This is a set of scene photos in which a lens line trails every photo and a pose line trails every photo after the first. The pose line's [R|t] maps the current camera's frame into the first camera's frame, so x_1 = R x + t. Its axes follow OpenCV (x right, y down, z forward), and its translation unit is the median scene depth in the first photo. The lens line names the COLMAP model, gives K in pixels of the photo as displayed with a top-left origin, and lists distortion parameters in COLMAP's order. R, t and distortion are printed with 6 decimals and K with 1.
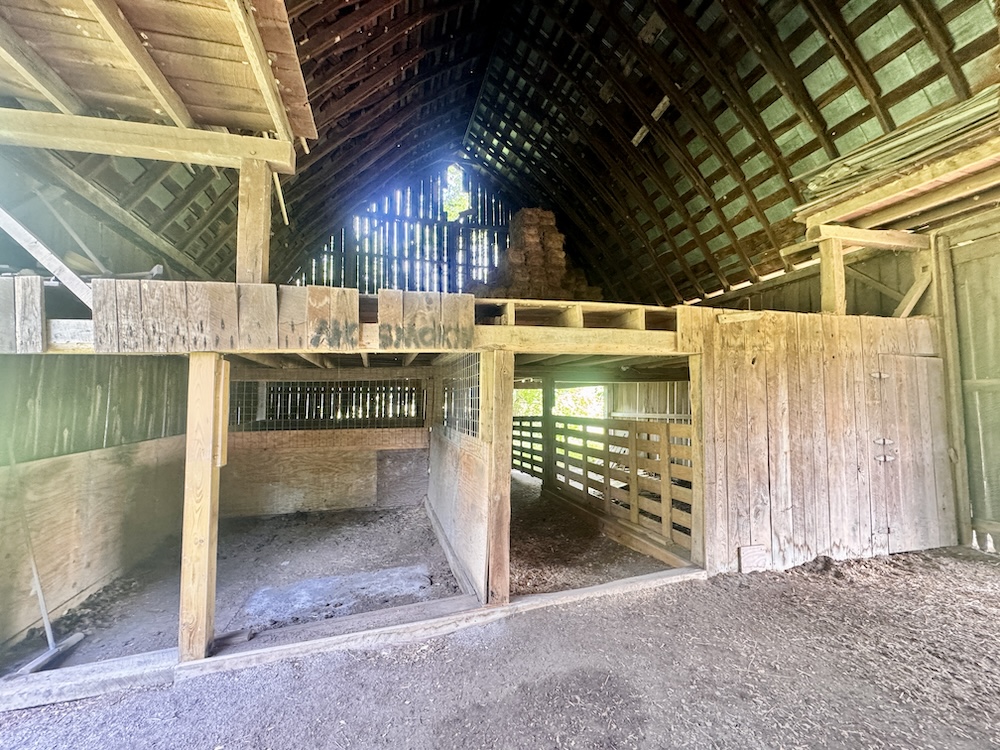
lens RADIAL K [[401.6, 0, 495.1], [0, 401.6, 373.7], [0, 0, 1]] dist [0.002733, 0.000663]
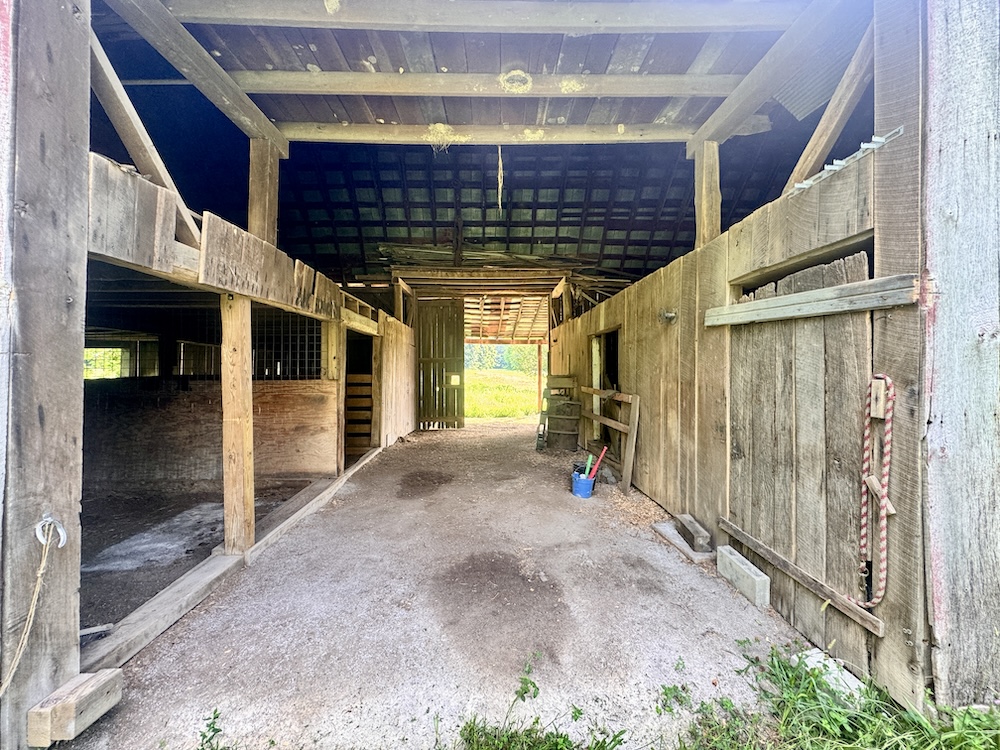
lens RADIAL K [[401.6, 0, 499.5], [0, 401.6, 373.4], [0, 0, 1]] dist [0.002733, 0.000663]
pose [[0.244711, 0.012105, 0.969520, -0.973810], [-0.065666, 0.997833, 0.004116, 0.067704], [-0.967370, -0.064672, 0.244976, -0.006171]]
